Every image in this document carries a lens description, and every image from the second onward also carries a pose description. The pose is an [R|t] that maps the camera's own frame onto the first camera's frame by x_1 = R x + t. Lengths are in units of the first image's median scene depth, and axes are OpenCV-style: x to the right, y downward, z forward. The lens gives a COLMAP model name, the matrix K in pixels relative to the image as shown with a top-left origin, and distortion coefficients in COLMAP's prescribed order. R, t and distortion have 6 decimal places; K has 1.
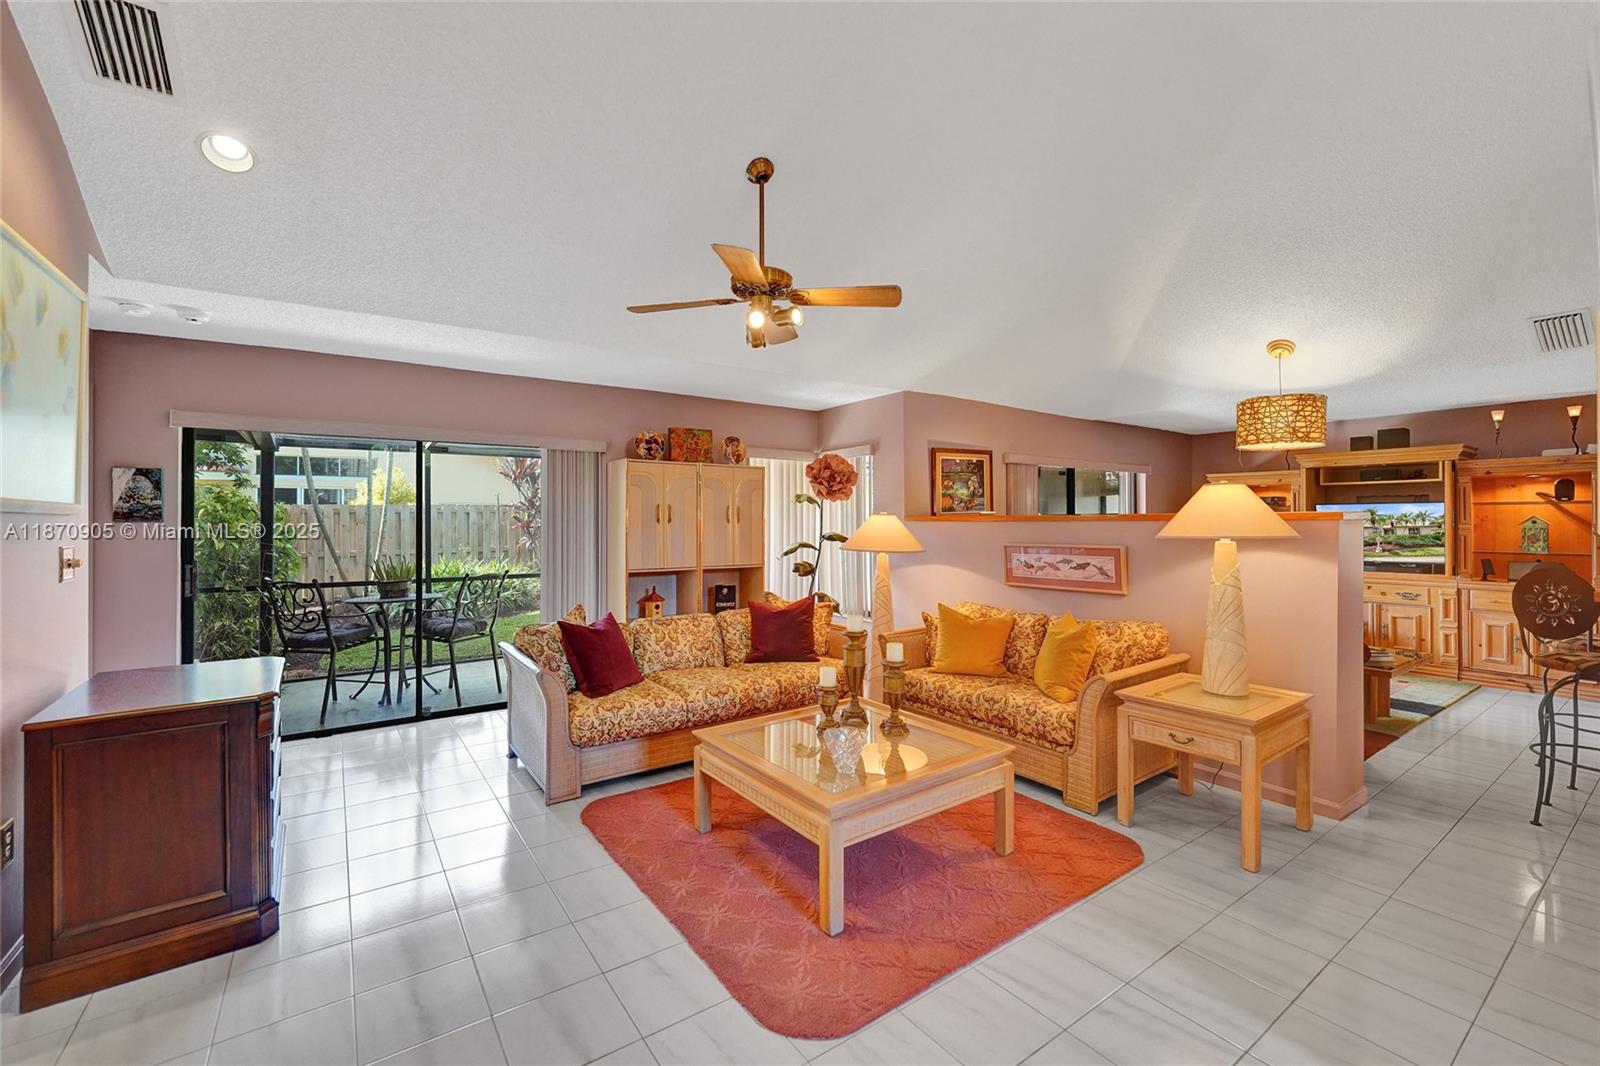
lens RADIAL K [[665.7, 0, 800.6], [0, 665.7, 520.6], [0, 0, 1]] dist [0.001117, 0.000452]
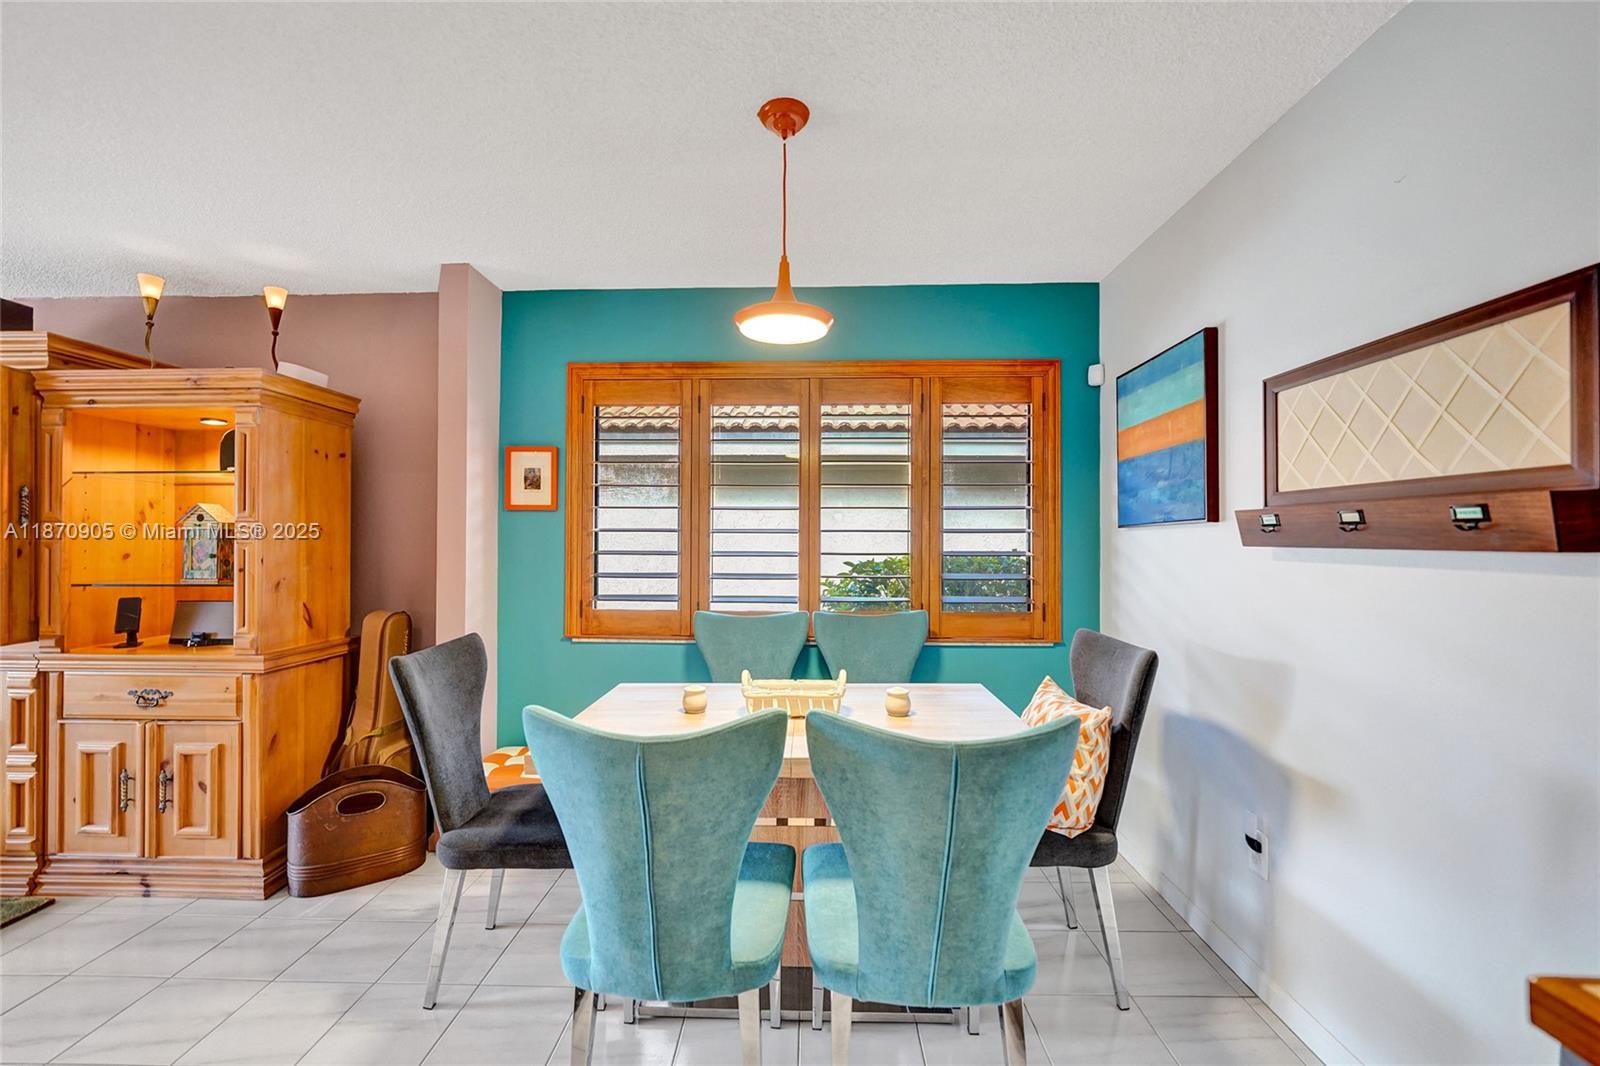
lens RADIAL K [[671.4, 0, 788.1], [0, 671.4, 534.2], [0, 0, 1]] dist [0.000007, 0.000357]
pose [[0.603931, 0.009970, 0.796974, 0.965991], [-0.005645, 0.999950, -0.008232, 0.015795], [-0.797017, 0.000473, 0.603957, 0.374925]]
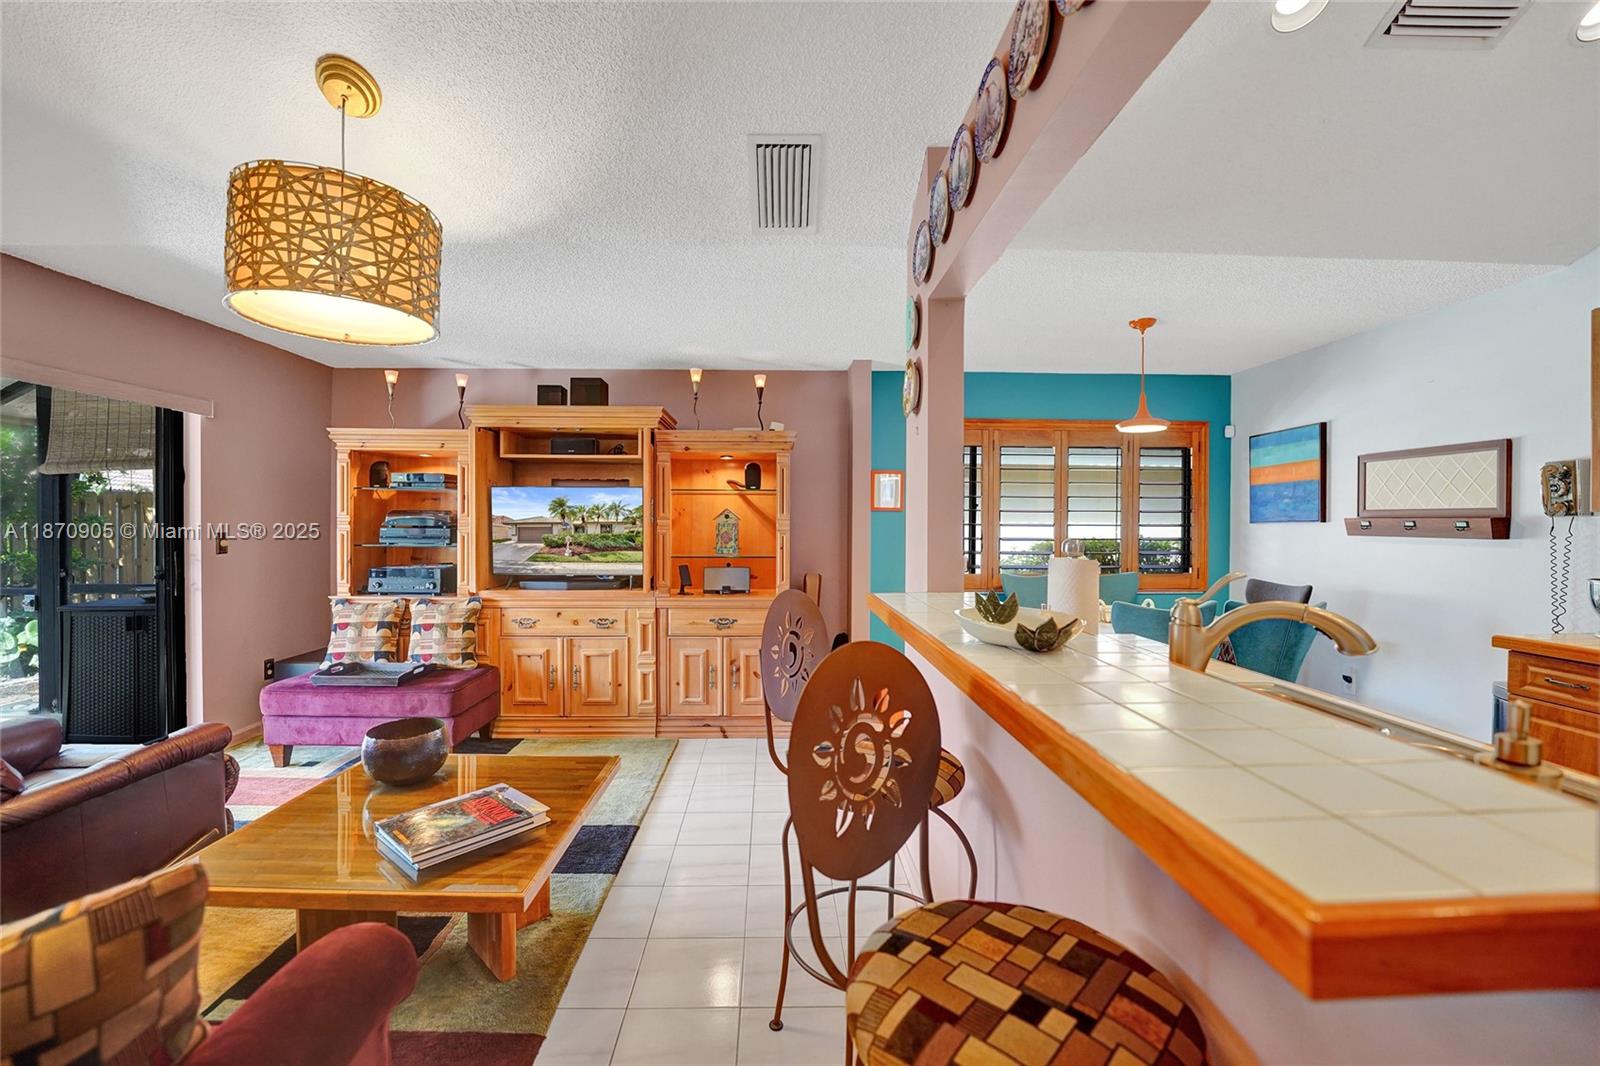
lens RADIAL K [[652.5, 0, 796.7], [0, 652.5, 530.7], [0, 0, 1]] dist [-0.027263, -0.000325]
pose [[0.554078, -0.005604, 0.832446, 0.504542], [-0.007659, 0.999901, 0.011829, 0.009247], [-0.832430, -0.012930, 0.553980, 0.504685]]
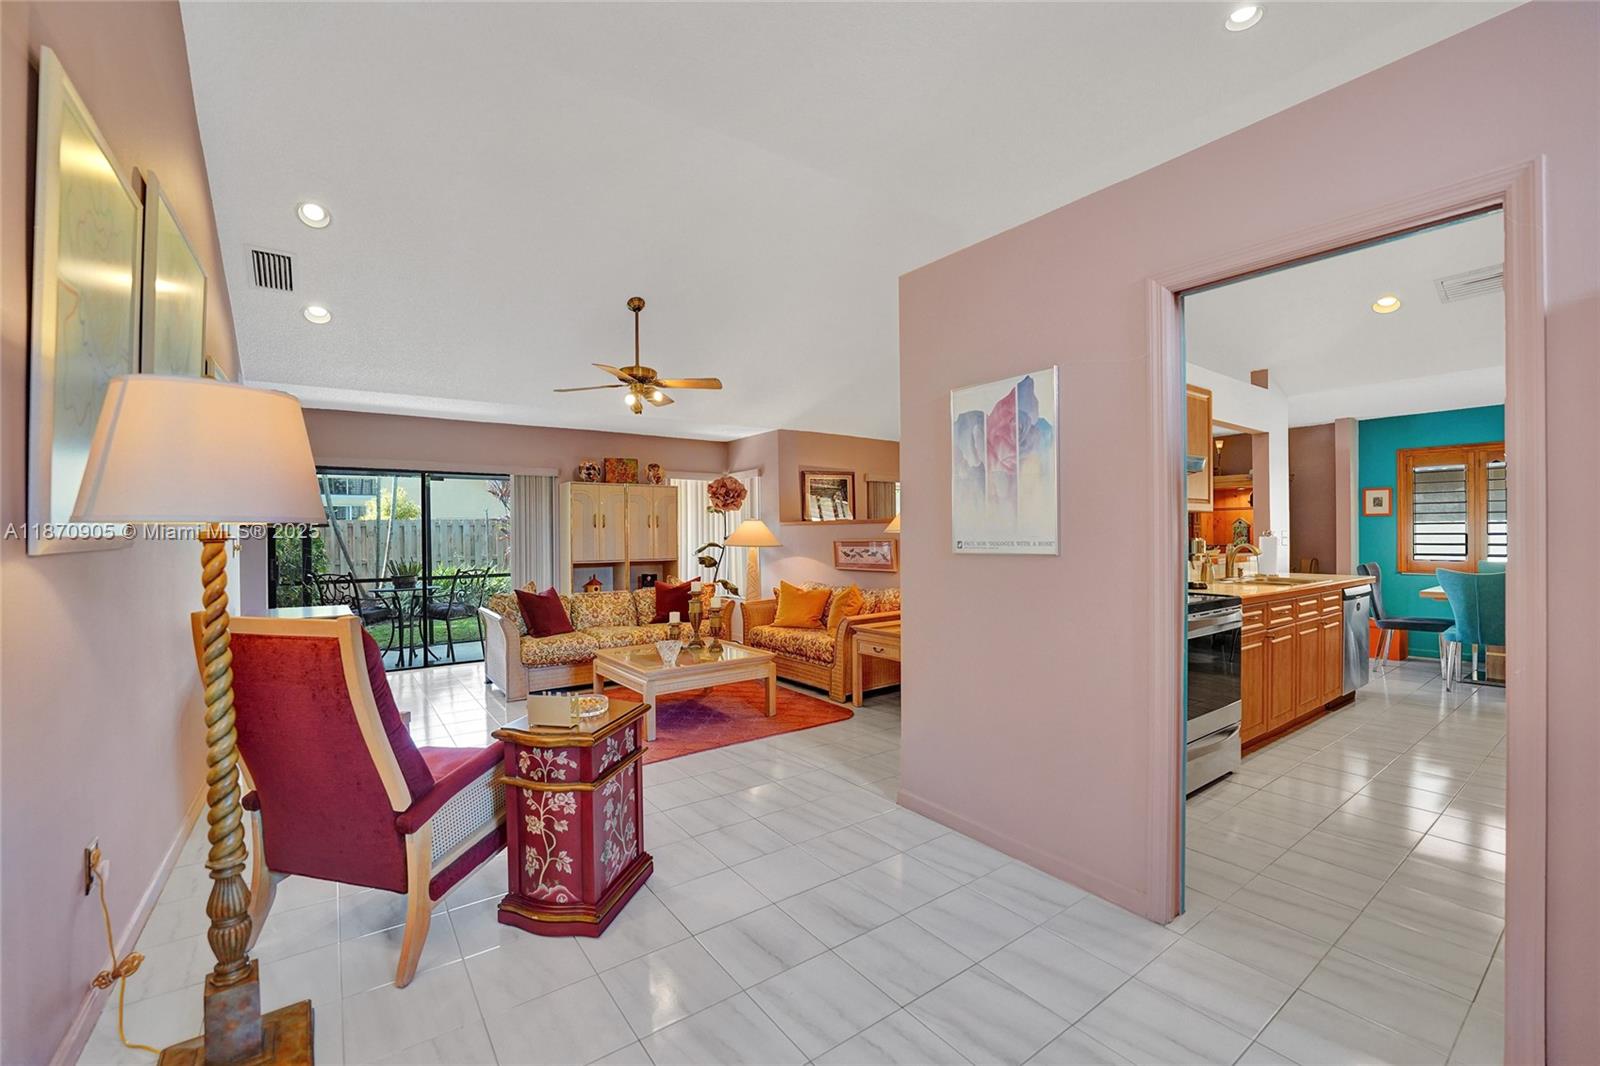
lens RADIAL K [[655.0, 0, 794.3], [0, 655.0, 535.2], [0, 0, 1]] dist [-0.022531, 0.000031]
pose [[0.999961, -0.008333, 0.002880, 0.178838], [0.008321, 0.999957, 0.004127, 0.015076], [-0.002914, -0.004103, 0.999987, -0.327442]]
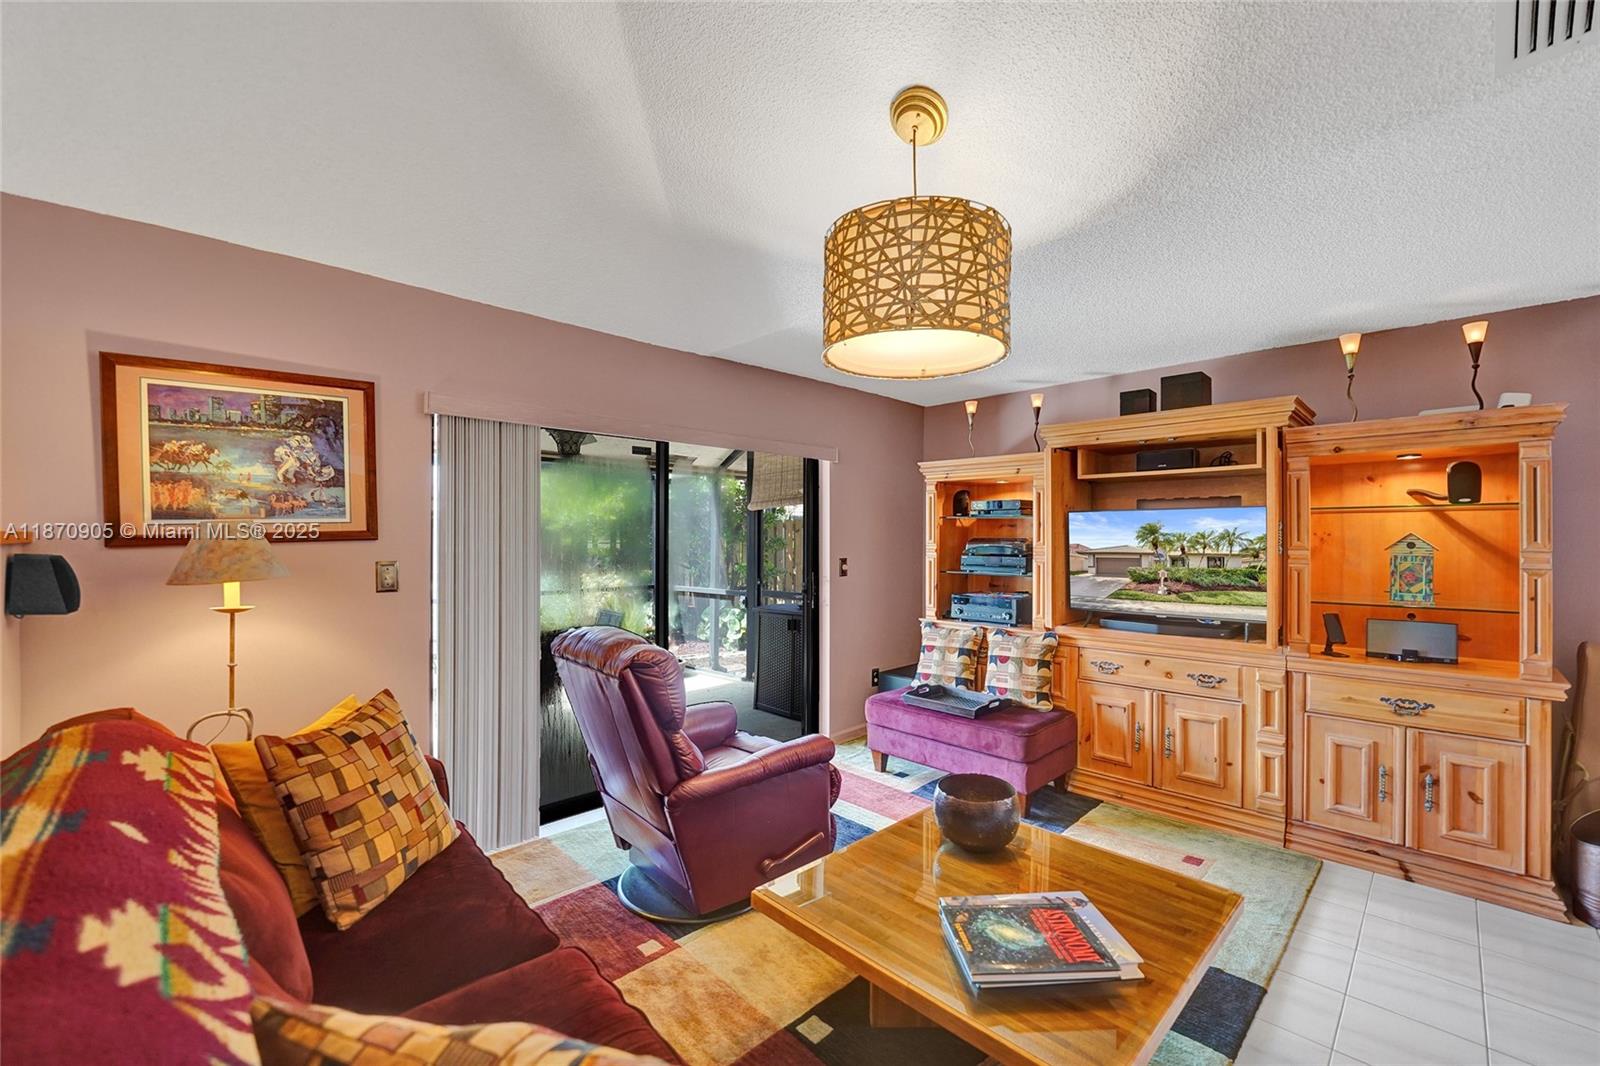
lens RADIAL K [[661.6, 0, 801.3], [0, 661.6, 534.8], [0, 0, 1]] dist [-0.024947, -0.000007]
pose [[0.987194, 0.002515, 0.159502, 0.544346], [-0.002326, 0.999996, -0.001373, -0.004155], [-0.159505, 0.000984, 0.987197, 0.573297]]
